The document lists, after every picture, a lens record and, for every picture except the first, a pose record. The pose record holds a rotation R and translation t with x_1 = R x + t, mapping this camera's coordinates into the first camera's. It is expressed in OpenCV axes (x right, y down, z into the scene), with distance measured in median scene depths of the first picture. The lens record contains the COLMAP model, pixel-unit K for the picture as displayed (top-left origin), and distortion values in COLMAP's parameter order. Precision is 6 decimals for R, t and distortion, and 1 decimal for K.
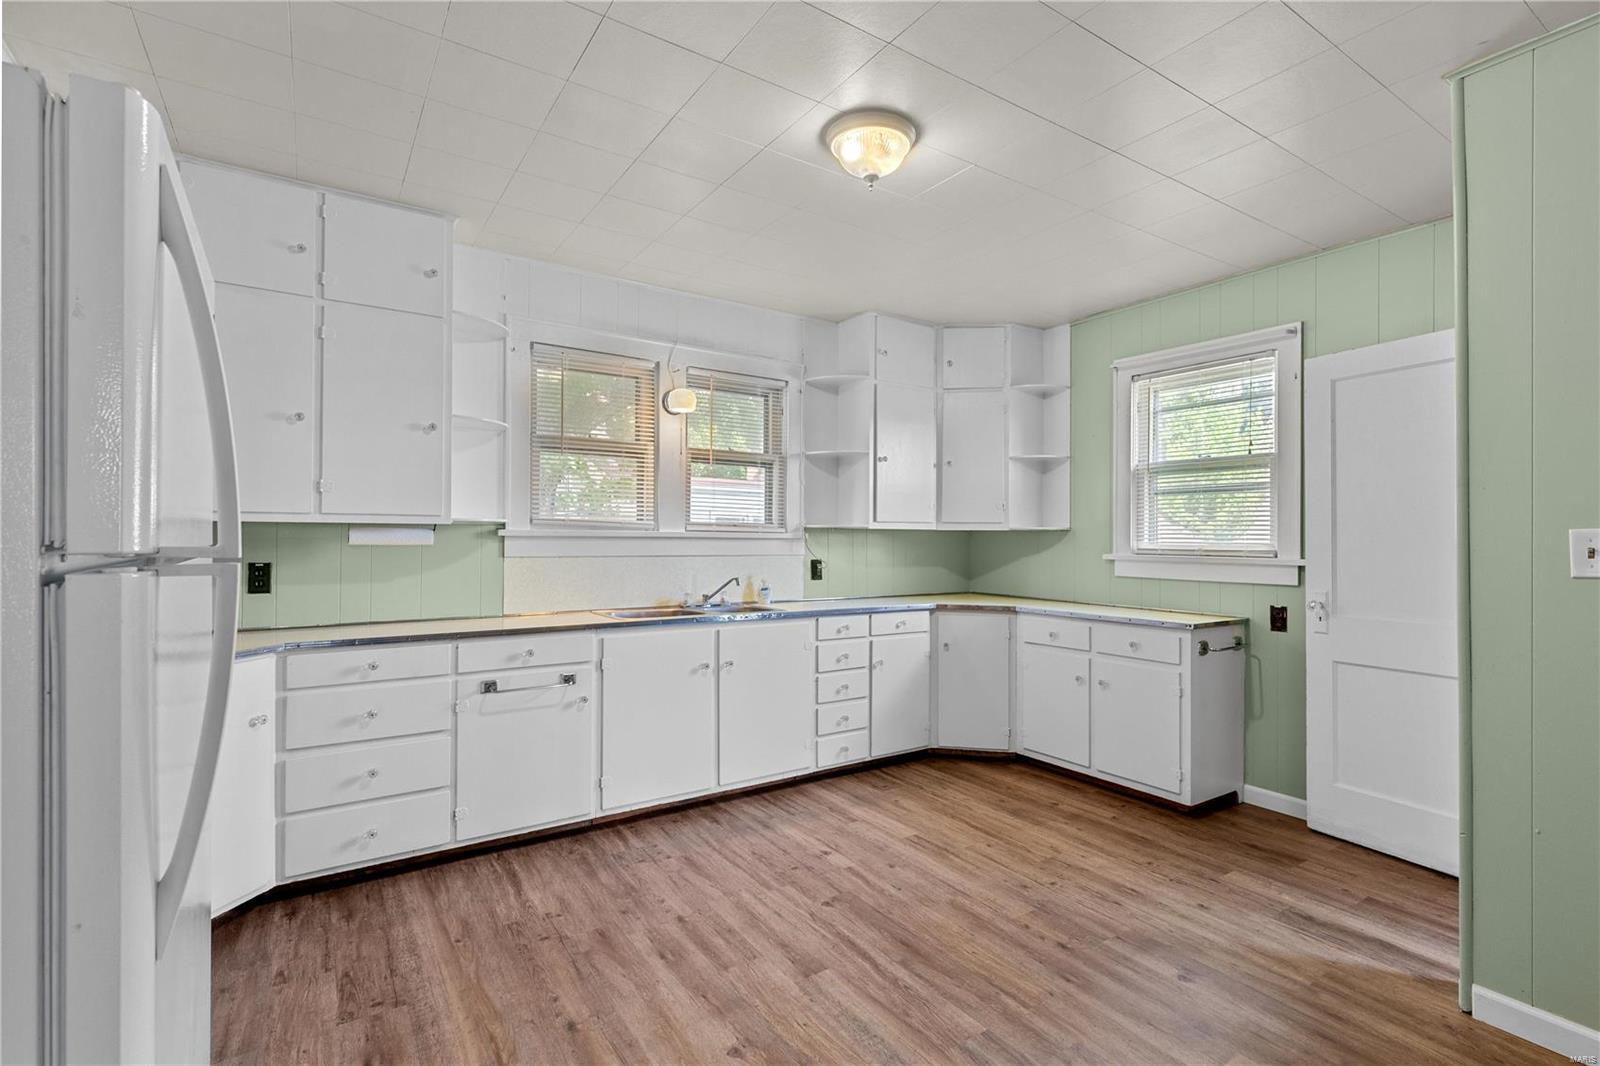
lens RADIAL K [[750.4, 0, 795.5], [0, 750.4, 531.2], [0, 0, 1]] dist [0.006305, 0.000208]
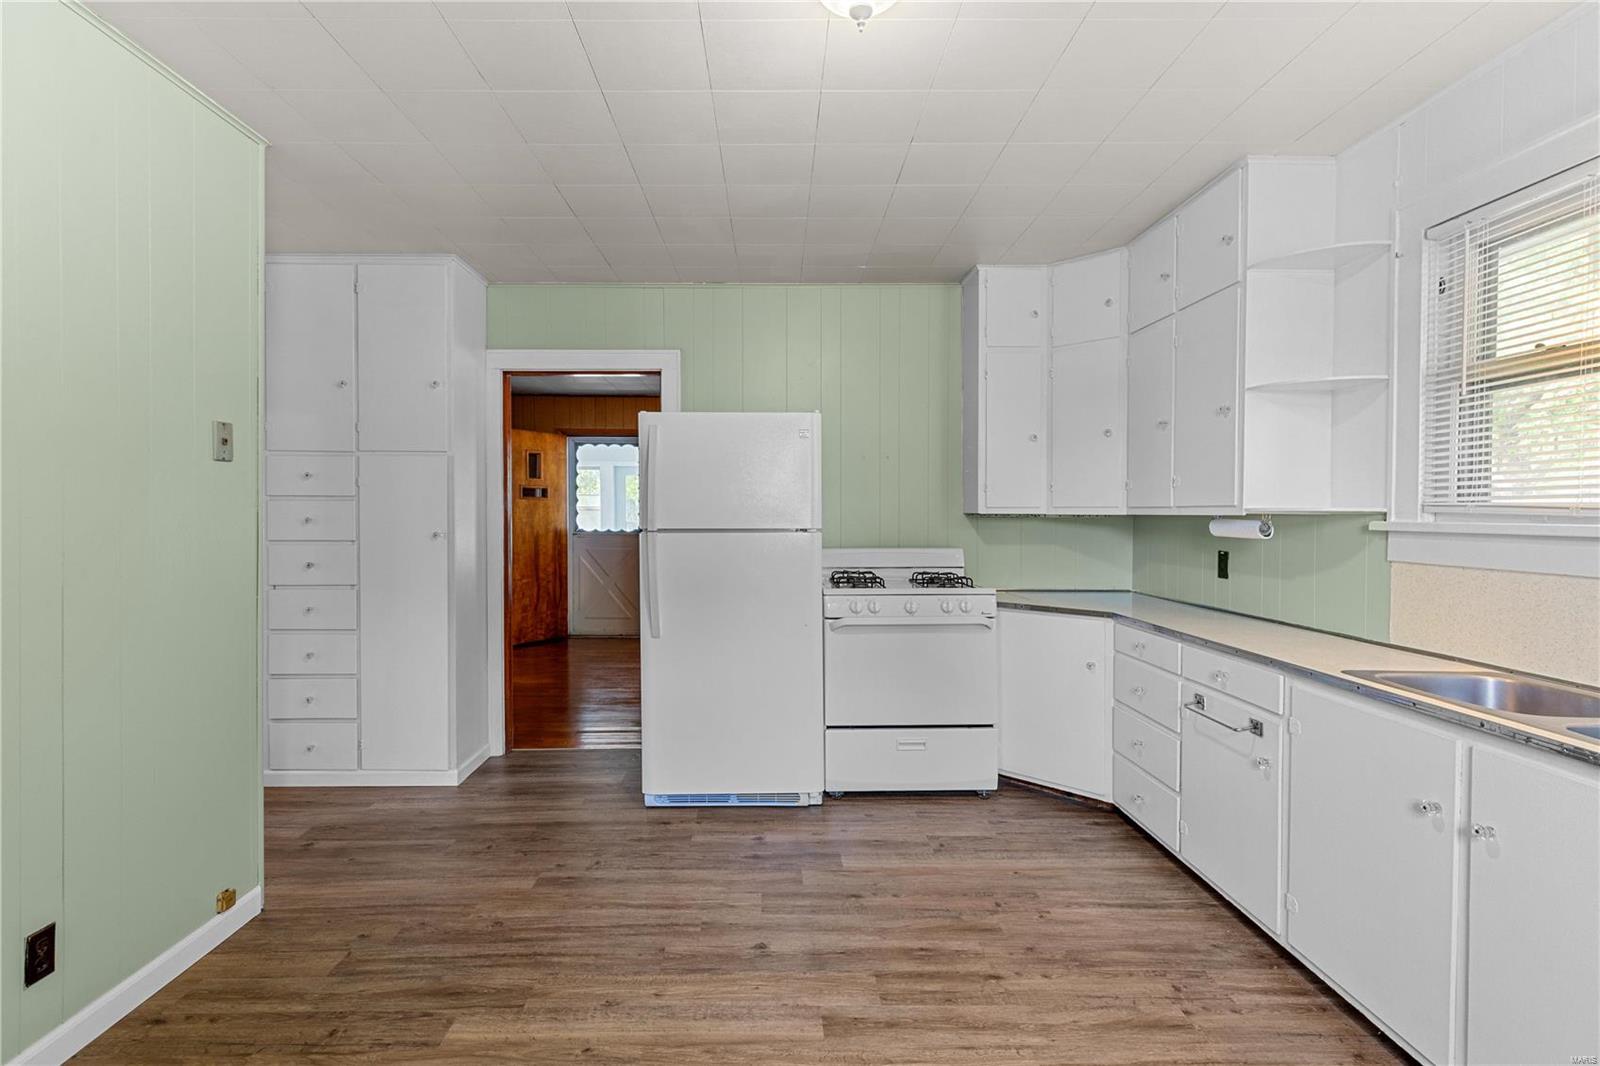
lens RADIAL K [[750.4, 0, 790.1], [0, 750.4, 530.7], [0, 0, 1]] dist [0.006305, 0.000208]
pose [[-0.529719, 0.007351, -0.848141, 0.718999], [0.001479, 0.999969, 0.007743, 0.000275], [0.848172, 0.002848, -0.529714, 1.299129]]
